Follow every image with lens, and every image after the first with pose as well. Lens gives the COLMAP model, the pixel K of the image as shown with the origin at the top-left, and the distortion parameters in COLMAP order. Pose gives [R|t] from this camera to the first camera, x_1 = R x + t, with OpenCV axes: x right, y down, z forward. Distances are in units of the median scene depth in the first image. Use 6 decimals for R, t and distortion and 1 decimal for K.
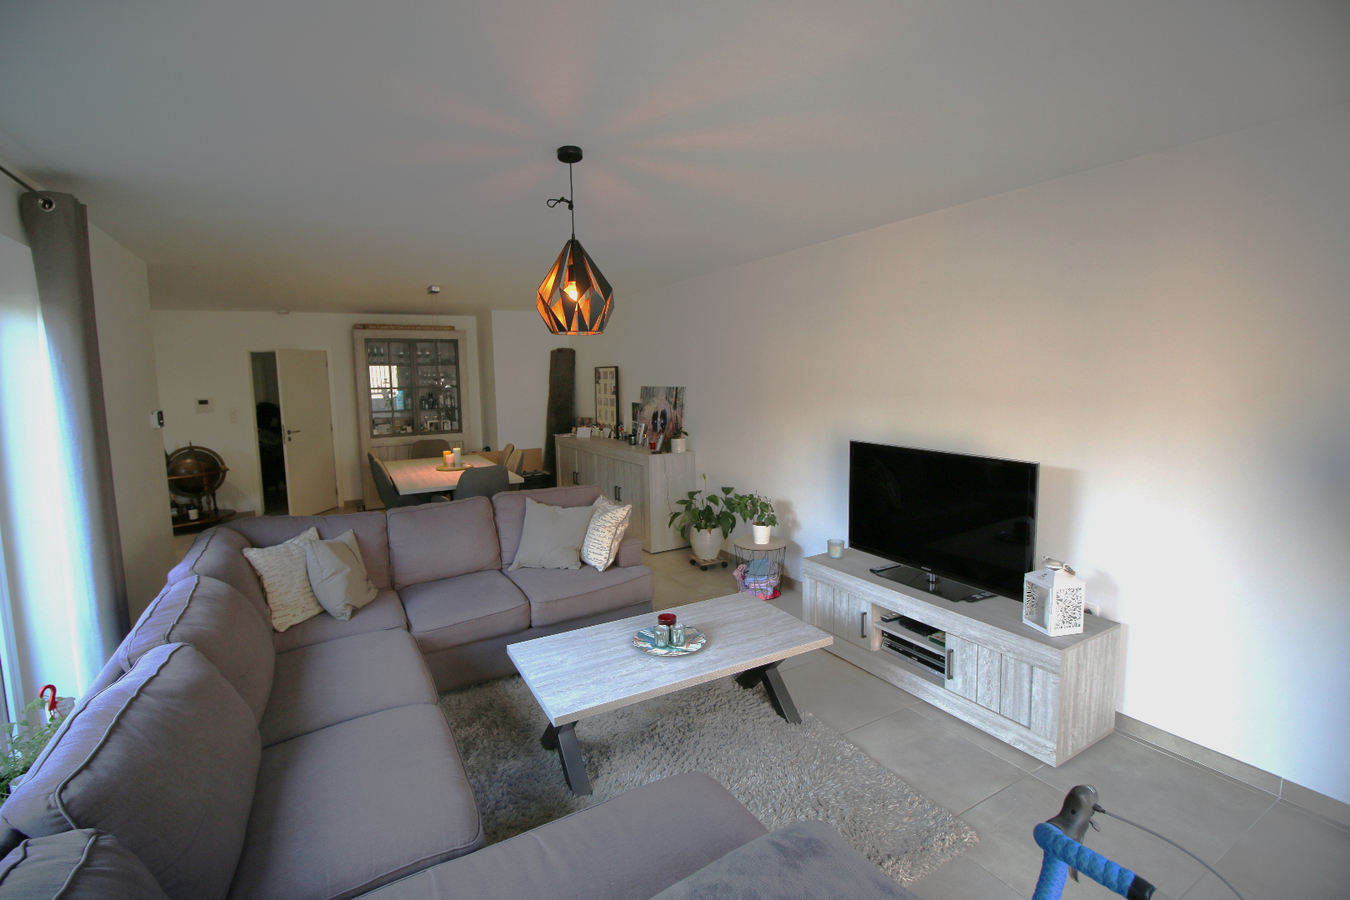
lens RADIAL K [[613.9, 0, 670.6], [0, 613.9, 434.1], [0, 0, 1]] dist [-0.002444, -0.000456]
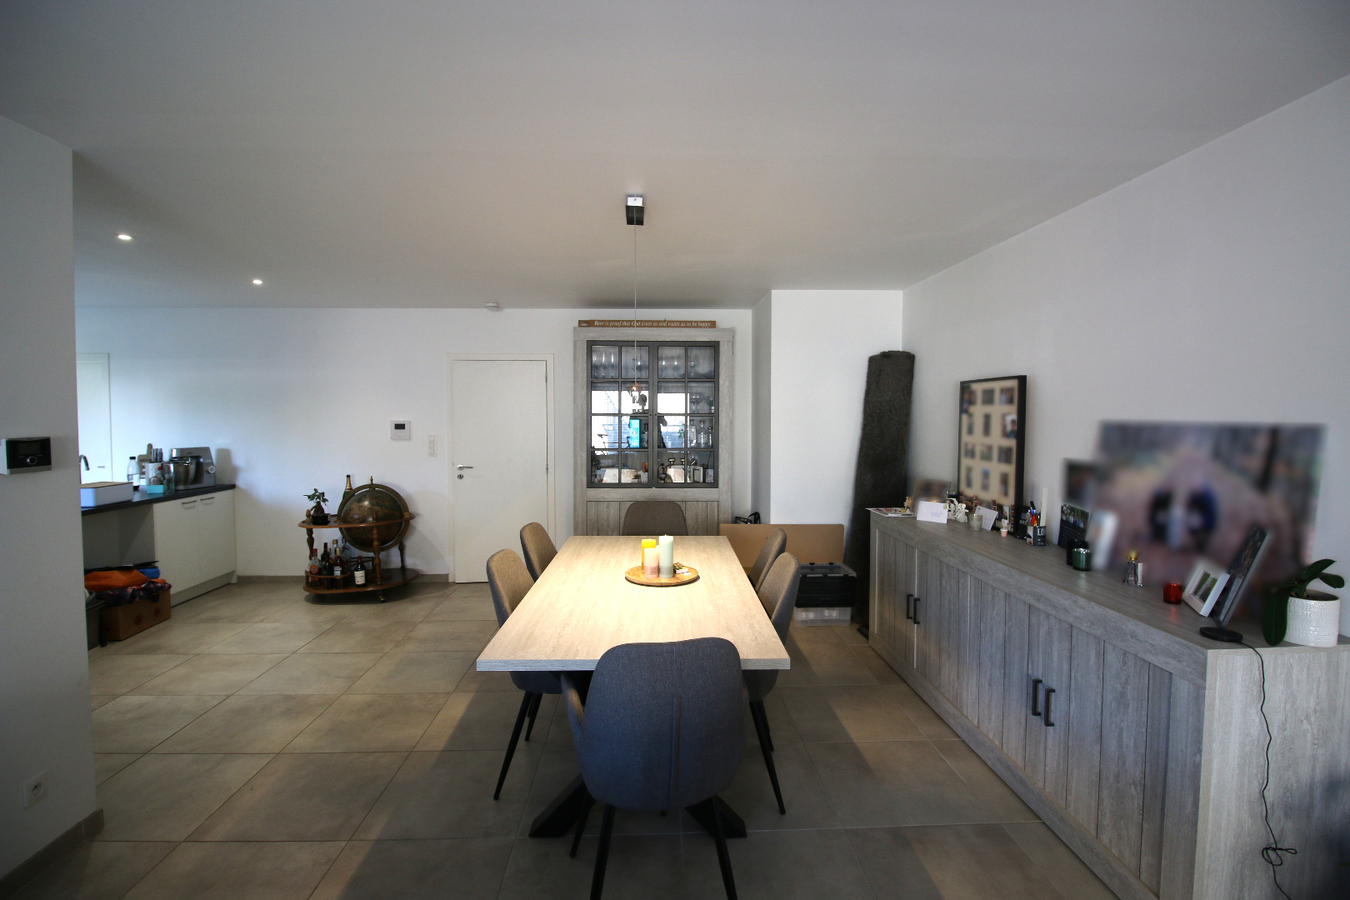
lens RADIAL K [[613.9, 0, 670.6], [0, 613.9, 434.1], [0, 0, 1]] dist [-0.002444, -0.000456]
pose [[0.882828, 0.037296, -0.468212, -0.100677], [-0.064930, 0.996962, -0.043014, -0.031060], [0.465186, 0.068375, 0.882568, 0.472599]]
